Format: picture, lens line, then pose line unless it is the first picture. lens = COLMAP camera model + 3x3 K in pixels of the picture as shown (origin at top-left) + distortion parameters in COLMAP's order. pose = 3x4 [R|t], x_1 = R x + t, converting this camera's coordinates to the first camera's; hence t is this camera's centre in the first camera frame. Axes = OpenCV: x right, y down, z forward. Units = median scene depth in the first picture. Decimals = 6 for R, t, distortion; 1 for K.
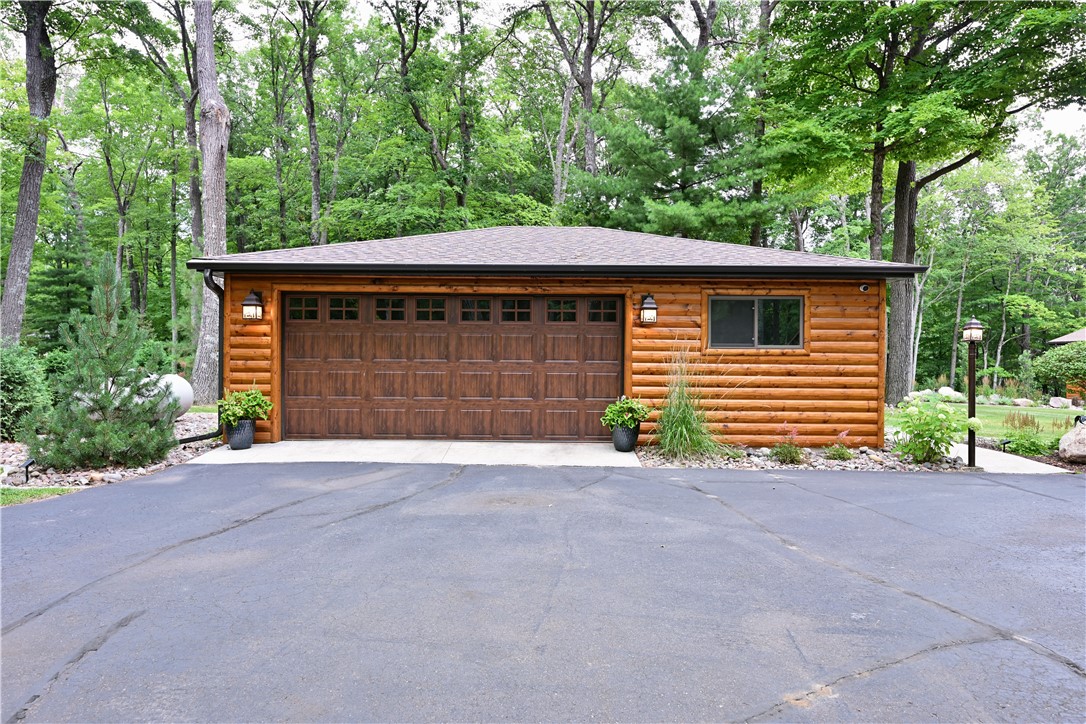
lens RADIAL K [[662.6, 0, 543.0], [0, 662.6, 362.7], [0, 0, 1]] dist [-0.003629, -0.000027]
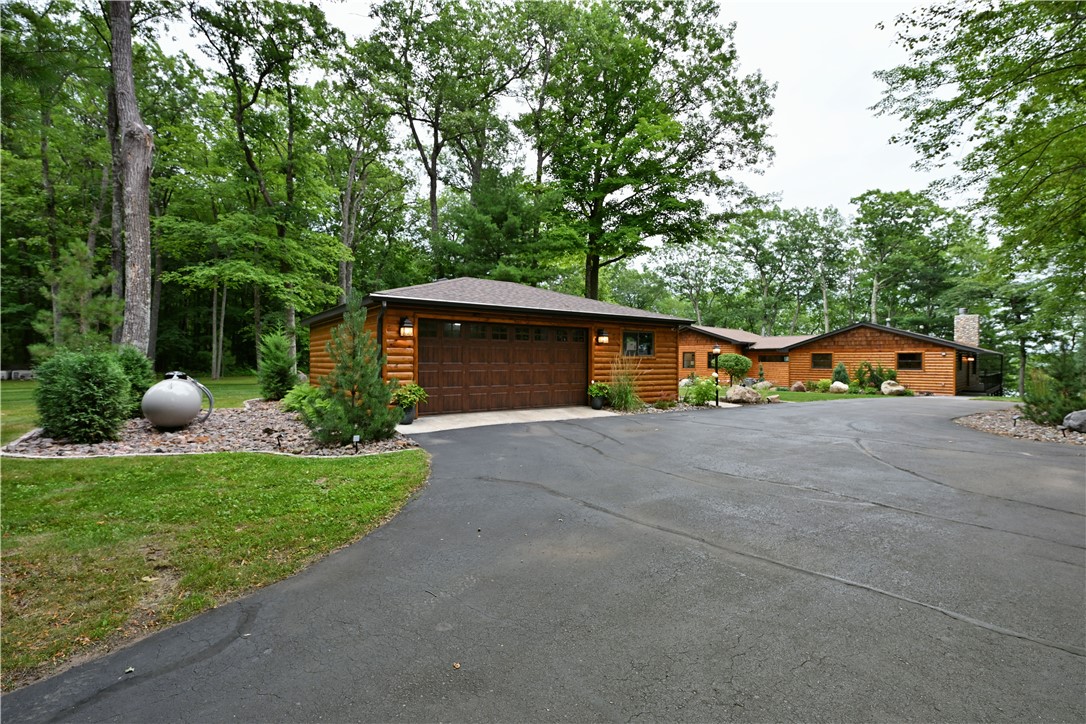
lens RADIAL K [[499.7, 0, 542.6], [0, 499.7, 364.6], [0, 0, 1]] dist [-0.002463, -0.000228]
pose [[0.805696, -0.008168, 0.592273, -0.843058], [0.007687, 0.999965, 0.003333, -0.003309], [-0.592279, 0.001867, 0.805731, -0.081802]]
